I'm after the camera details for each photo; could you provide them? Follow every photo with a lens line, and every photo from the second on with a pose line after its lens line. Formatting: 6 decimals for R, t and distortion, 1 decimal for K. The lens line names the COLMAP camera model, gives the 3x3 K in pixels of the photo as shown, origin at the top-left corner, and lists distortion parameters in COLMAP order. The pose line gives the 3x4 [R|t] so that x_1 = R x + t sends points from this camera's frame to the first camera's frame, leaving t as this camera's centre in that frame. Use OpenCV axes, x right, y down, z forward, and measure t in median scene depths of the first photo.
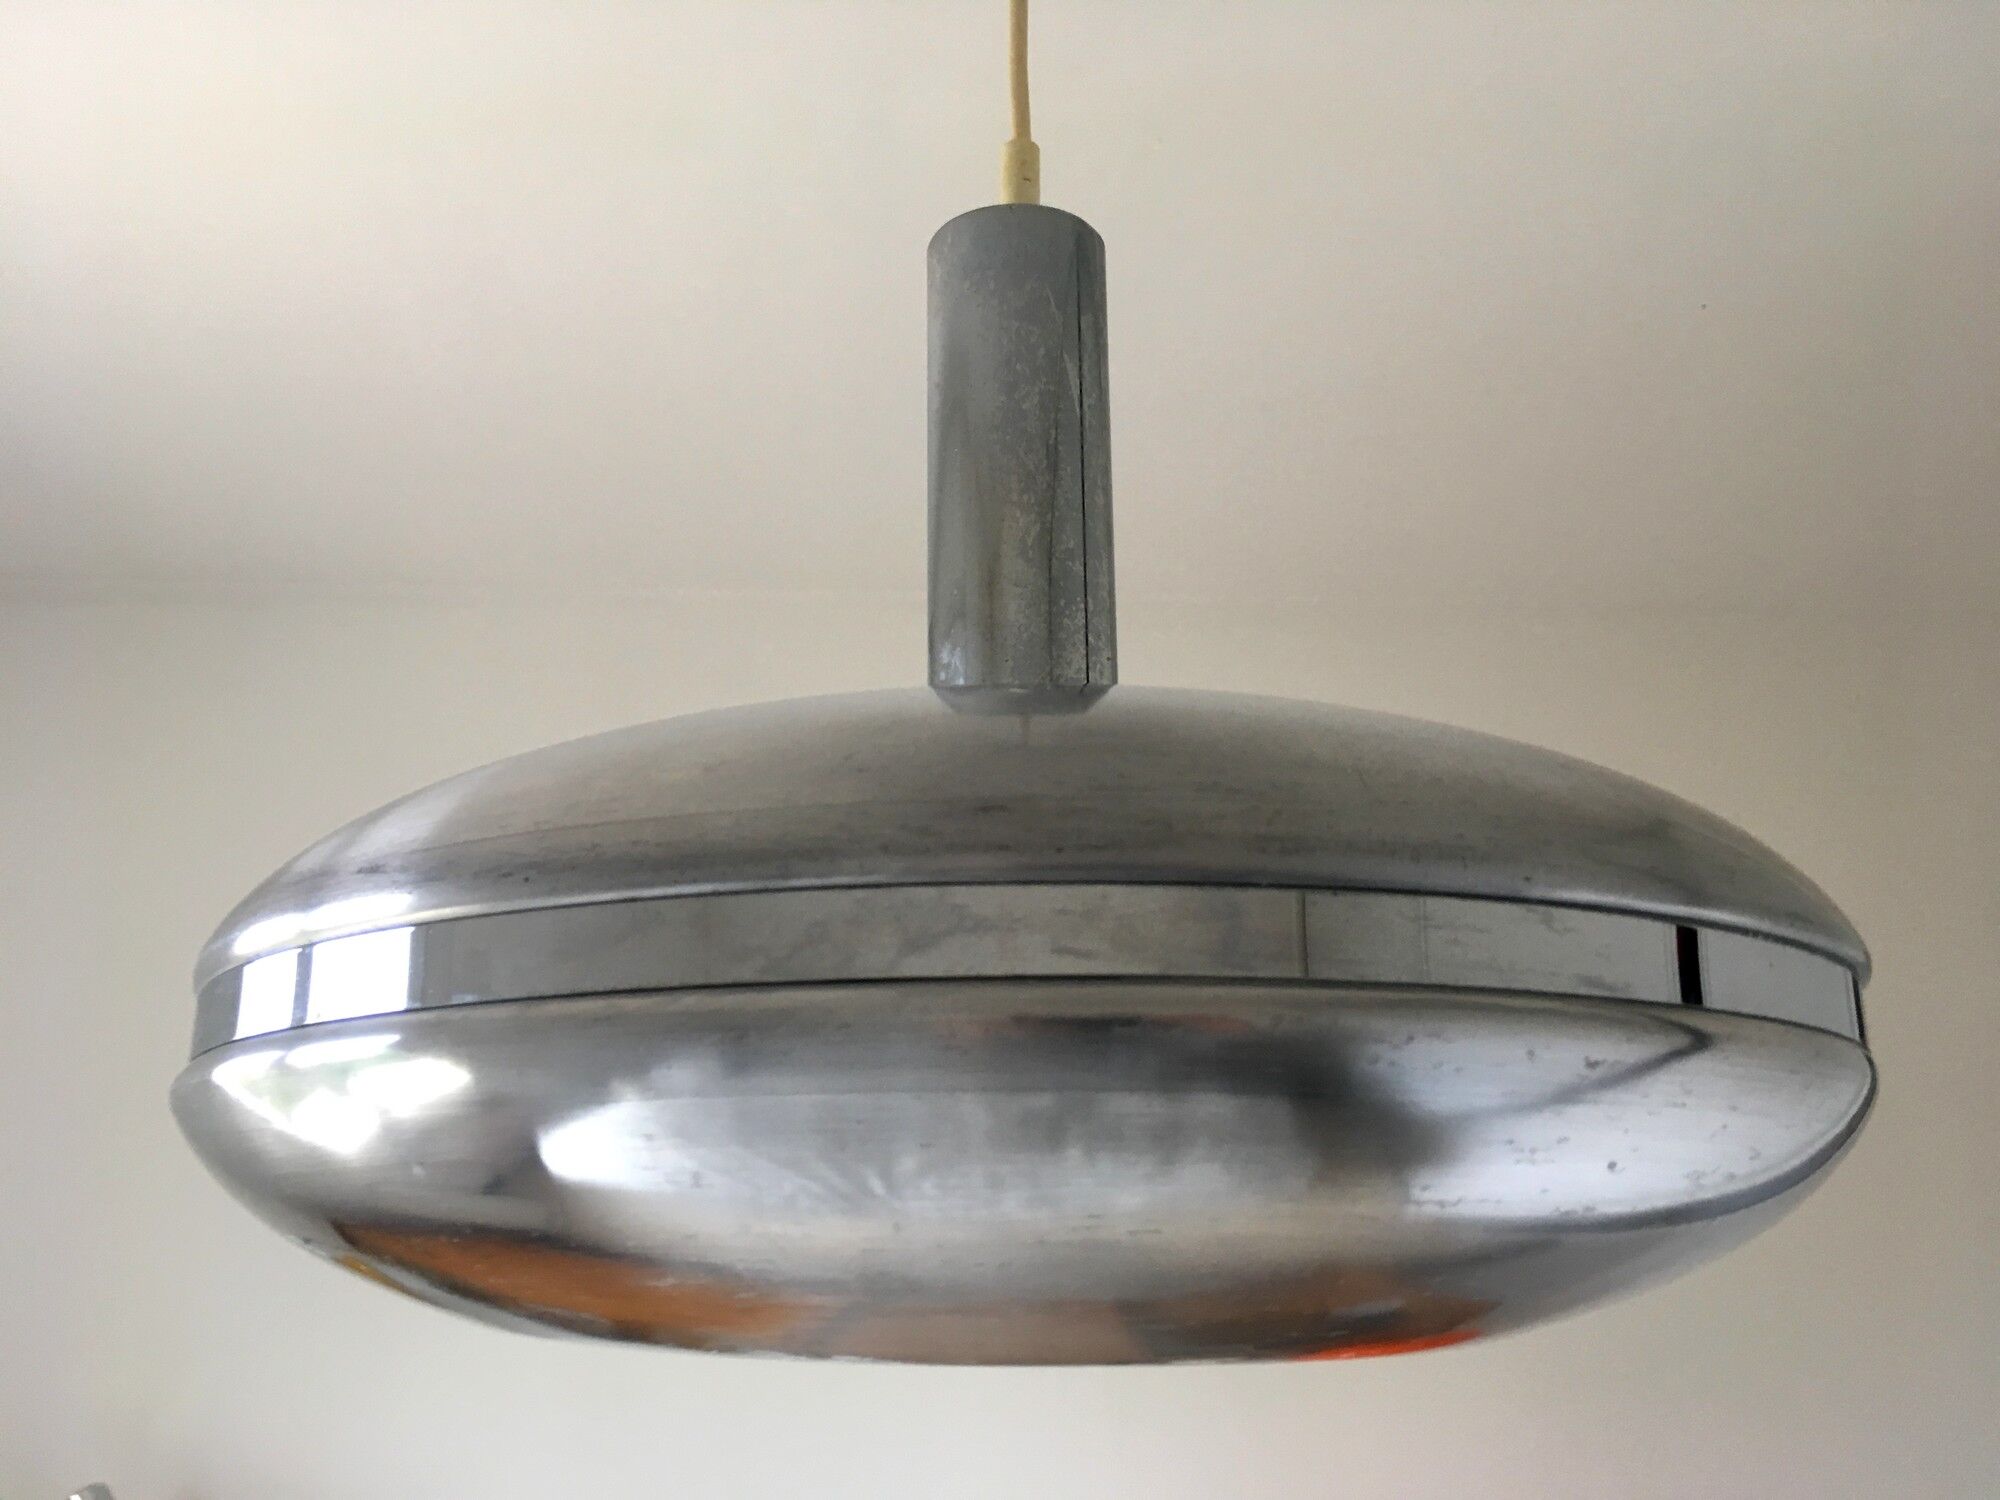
lens RADIAL K [[1682.2, 0, 1000.0], [0, 1682.2, 750.0], [0, 0, 1]] dist [-0.006673, -0.003944]
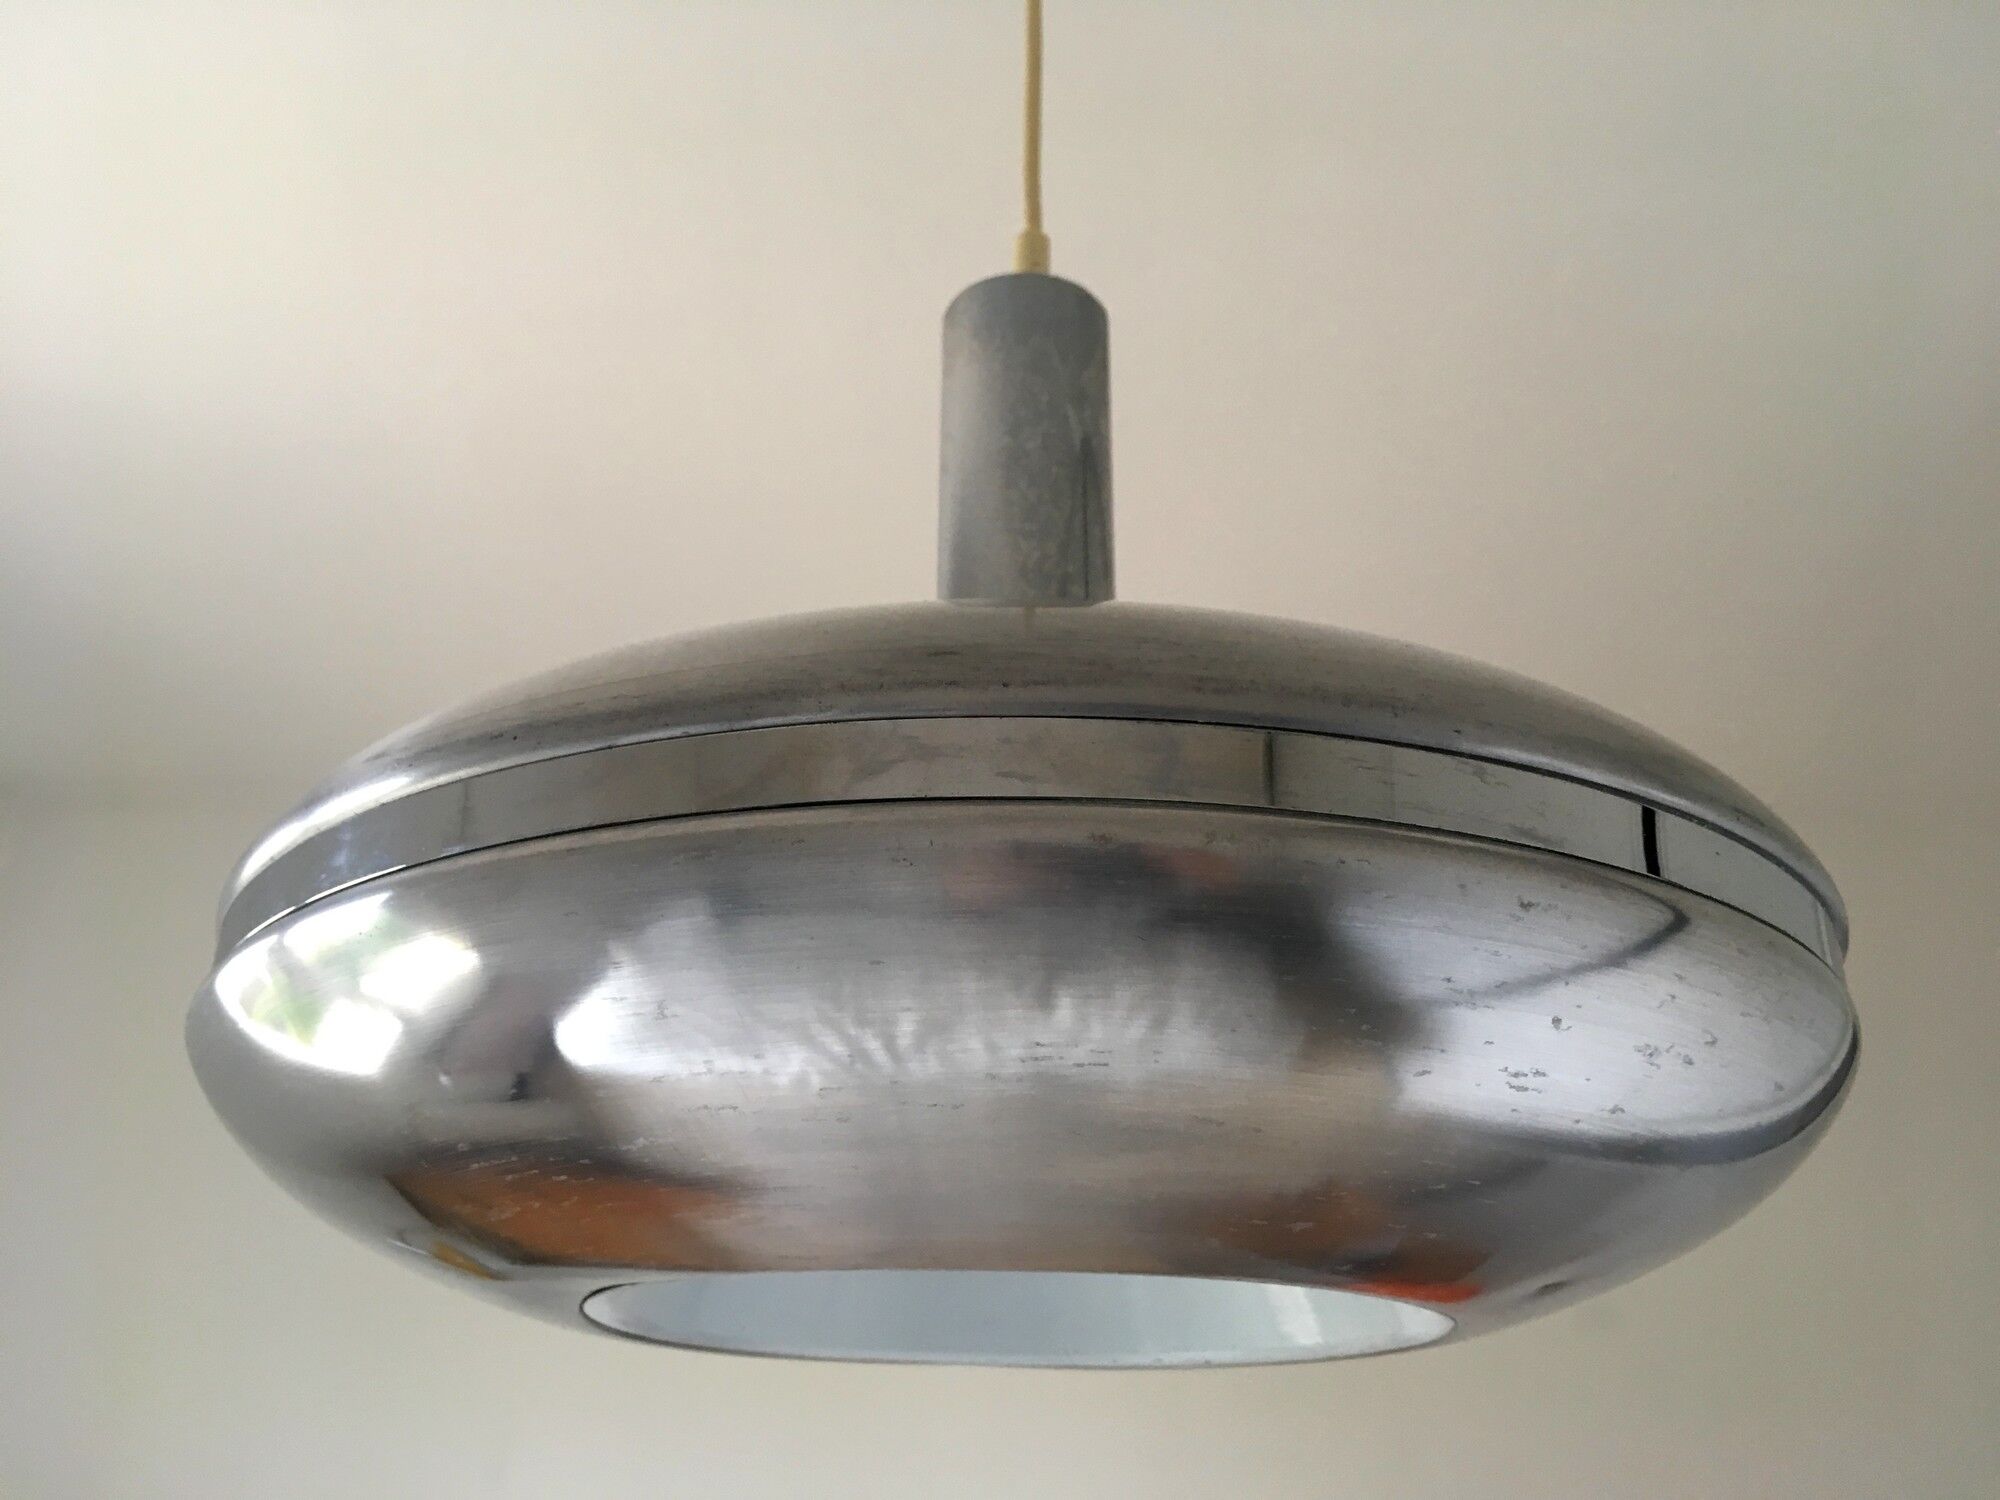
lens RADIAL K [[1682.2, 0, 1000.0], [0, 1682.2, 750.0], [0, 0, 1]] dist [-0.006673, -0.003944]
pose [[0.999205, -0.002721, -0.039778, 0.069902], [-0.002592, 0.991125, -0.132911, 0.227252], [0.039786, 0.132908, 0.990329, -0.047127]]
